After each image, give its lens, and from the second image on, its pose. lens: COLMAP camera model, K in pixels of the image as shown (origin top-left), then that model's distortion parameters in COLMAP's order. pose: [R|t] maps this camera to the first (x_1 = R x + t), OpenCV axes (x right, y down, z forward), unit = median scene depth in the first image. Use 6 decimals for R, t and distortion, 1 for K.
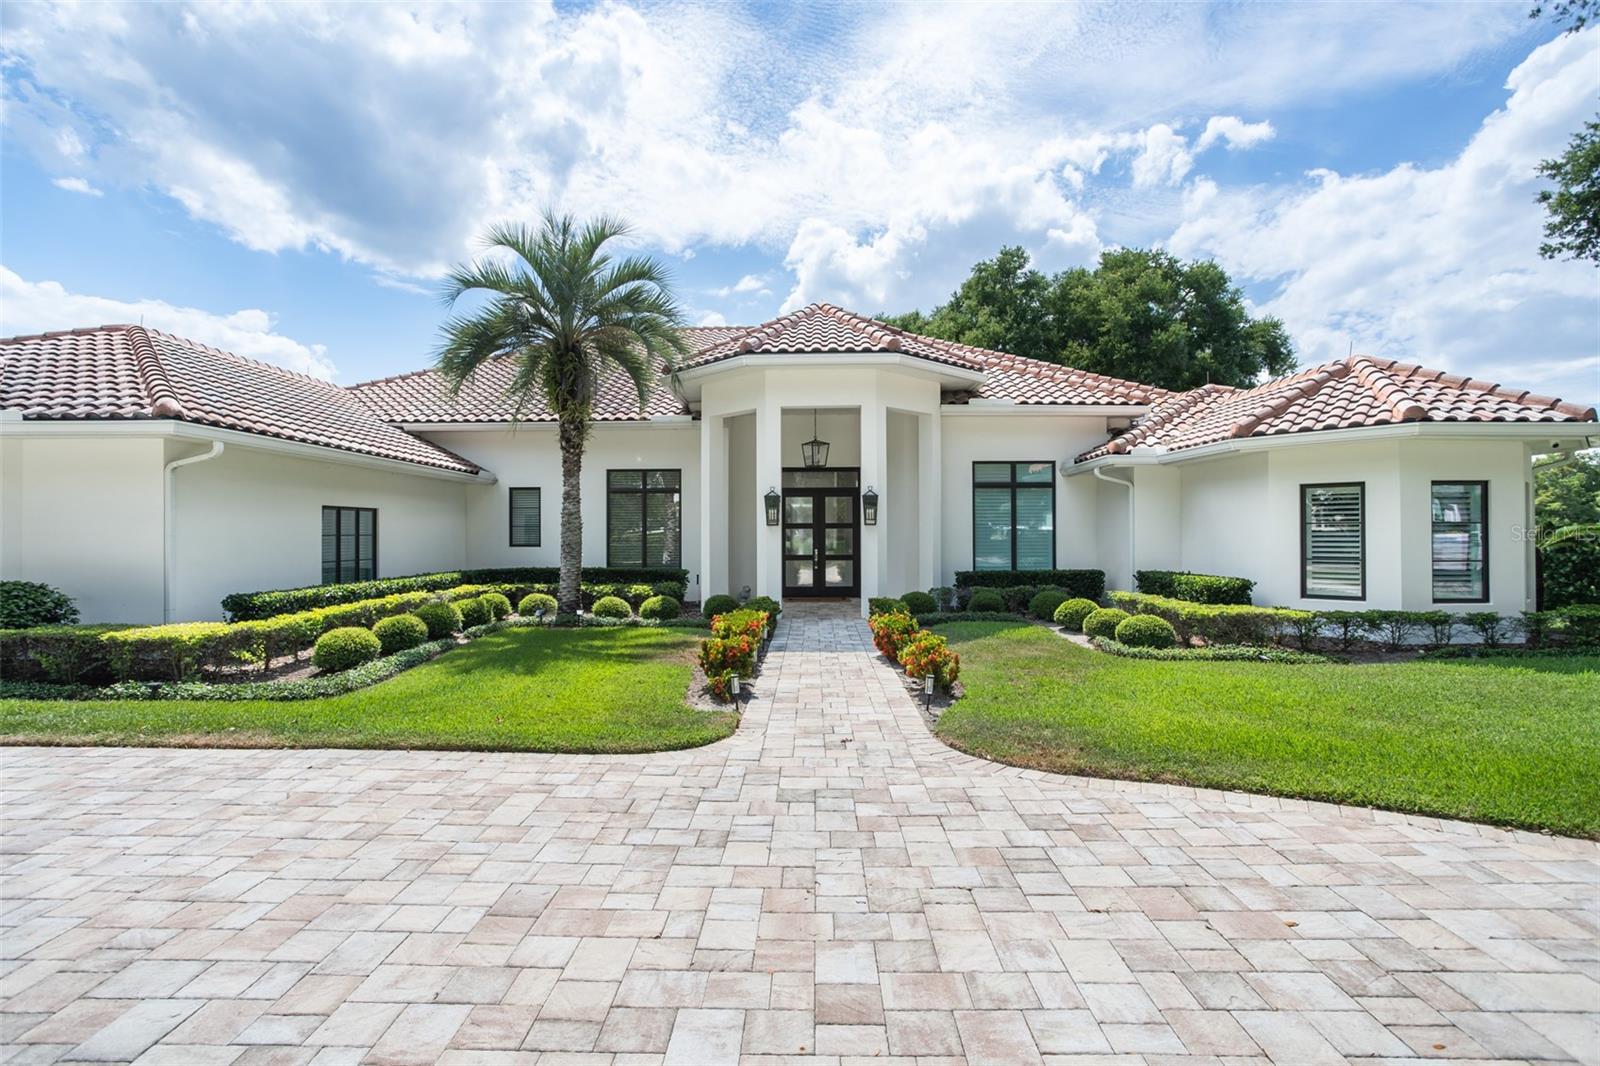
lens RADIAL K [[807.5, 0, 791.9], [0, 807.5, 534.9], [0, 0, 1]] dist [0.018738, 0.000048]
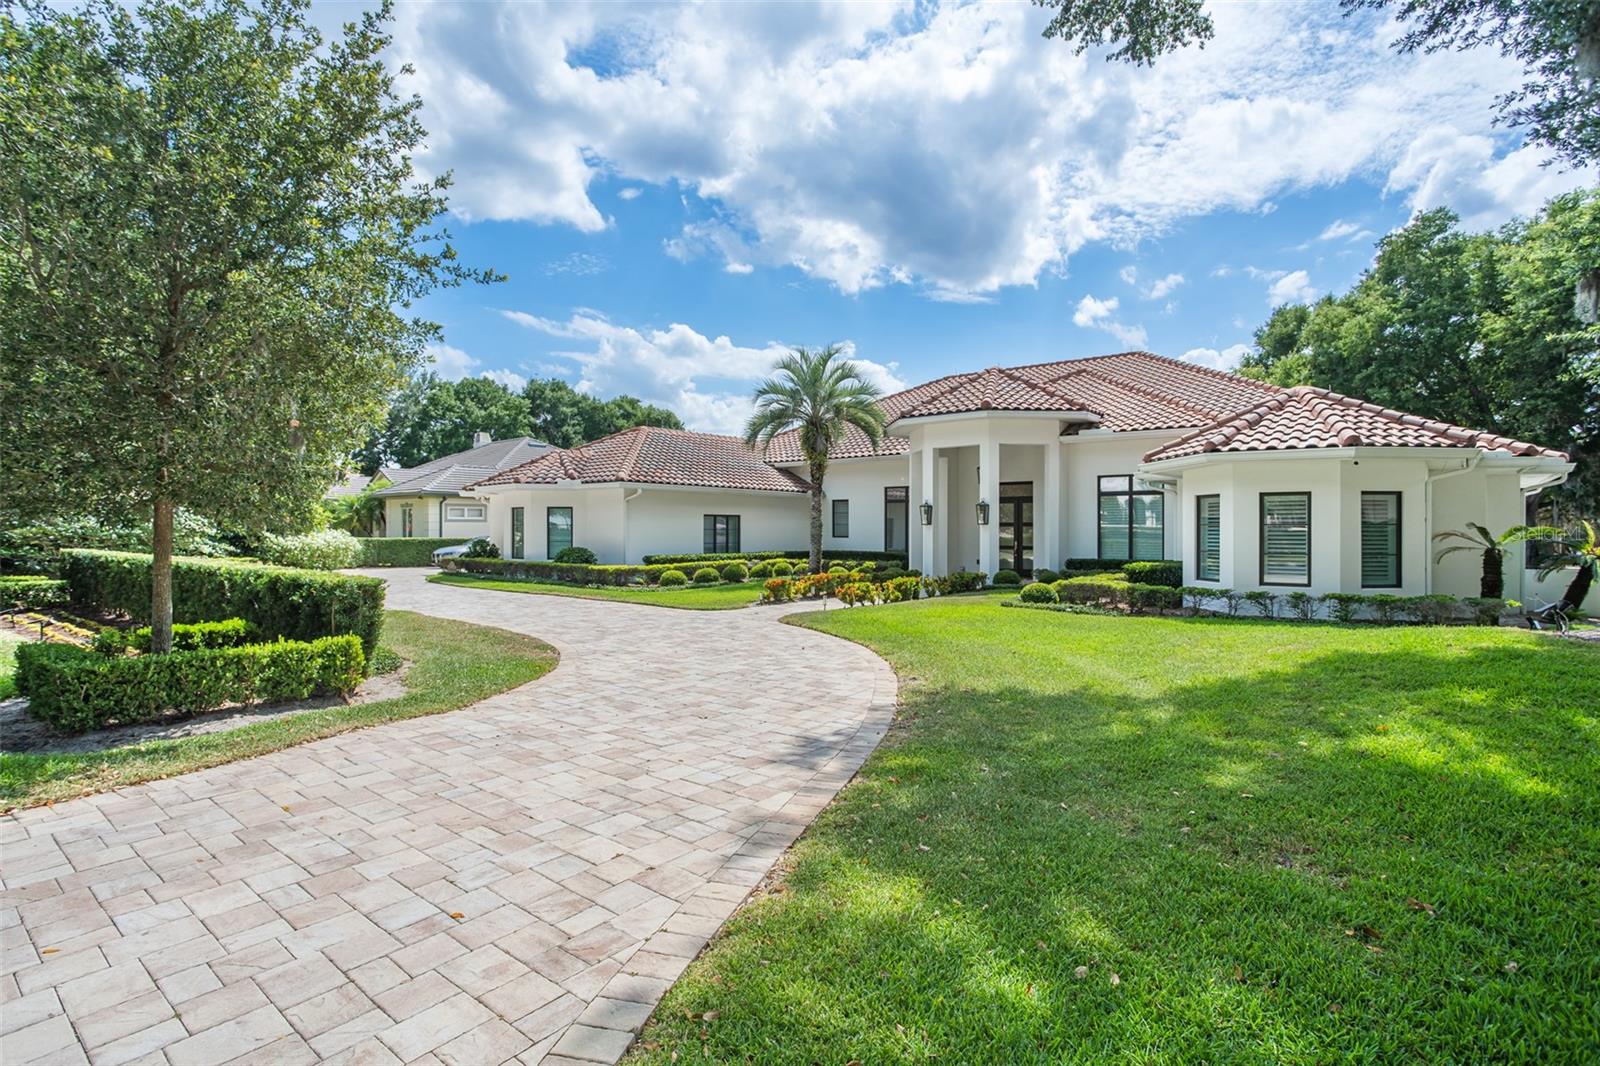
lens RADIAL K [[807.5, 0, 799.7], [0, 807.5, 530.5], [0, 0, 1]] dist [0.018738, 0.000048]
pose [[0.799202, 0.006326, -0.601029, 0.753243], [-0.005875, 0.999979, 0.002714, -0.004177], [0.601034, 0.001362, 0.799223, -0.407436]]
